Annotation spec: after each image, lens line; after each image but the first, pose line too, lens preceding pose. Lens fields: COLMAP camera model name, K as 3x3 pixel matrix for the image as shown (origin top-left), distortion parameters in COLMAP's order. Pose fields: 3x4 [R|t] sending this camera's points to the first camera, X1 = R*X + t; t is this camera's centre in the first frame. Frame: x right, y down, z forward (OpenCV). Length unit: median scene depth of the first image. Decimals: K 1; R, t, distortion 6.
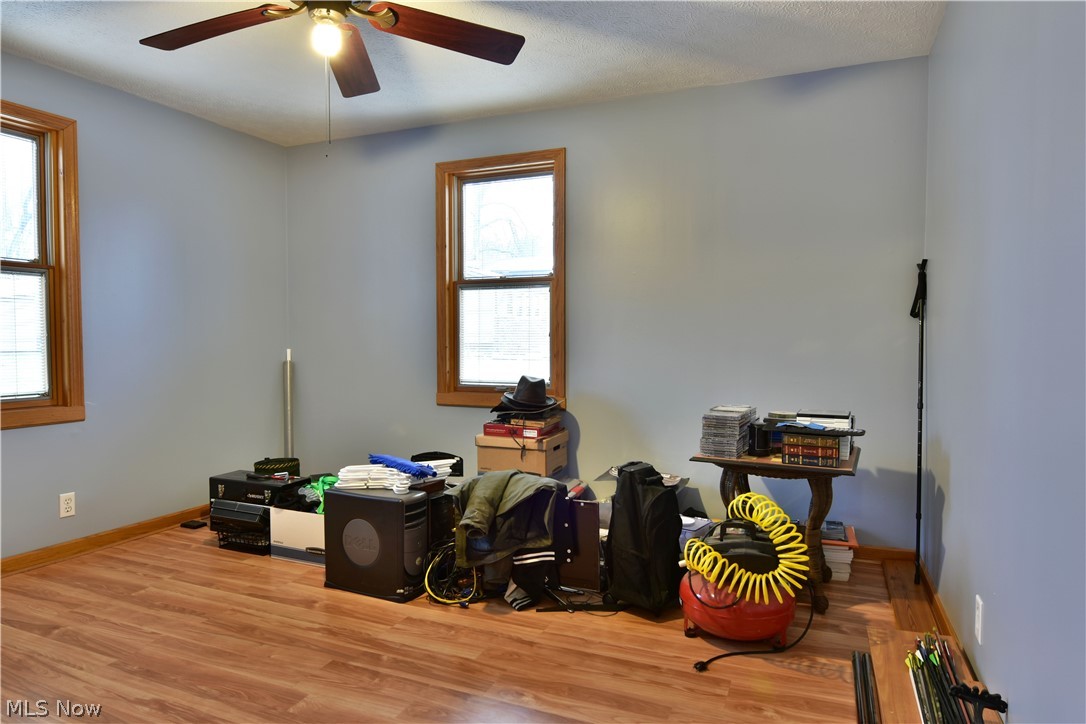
lens RADIAL K [[660.0, 0, 548.7], [0, 660.0, 361.2], [0, 0, 1]] dist [-0.012155, -0.005837]
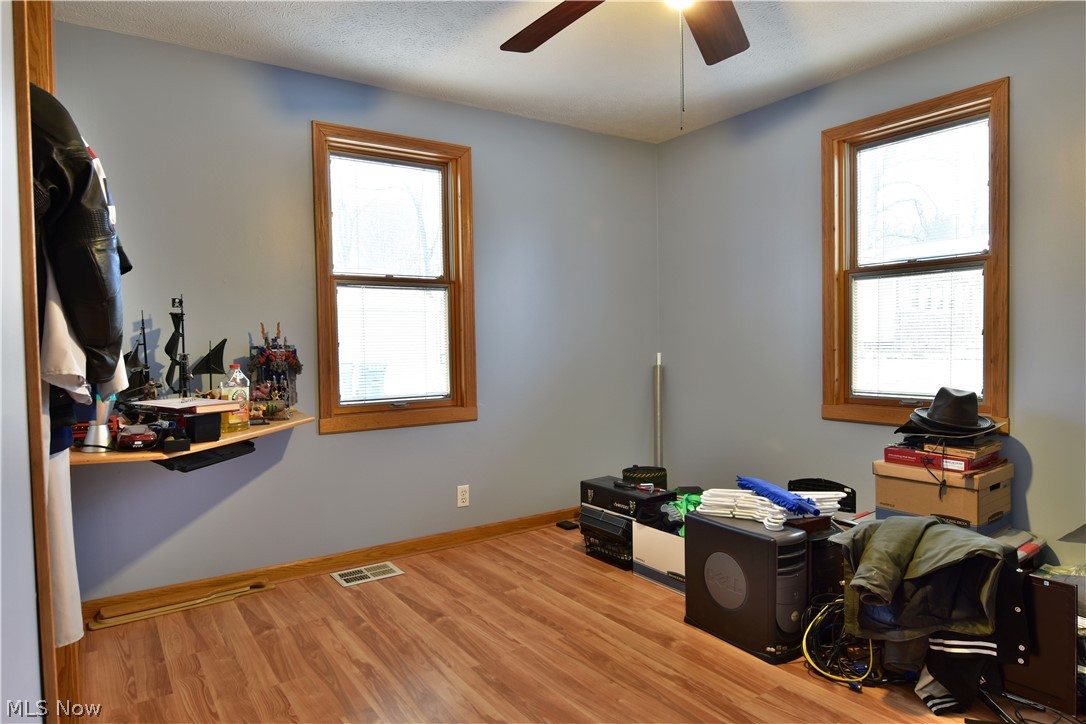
lens RADIAL K [[660.0, 0, 541.7], [0, 660.0, 367.1], [0, 0, 1]] dist [-0.012155, -0.005837]
pose [[0.839478, 0.006168, -0.543359, -0.018727], [-0.001329, 0.999956, 0.009298, -0.009281], [0.543392, -0.007084, 0.839449, 0.135480]]
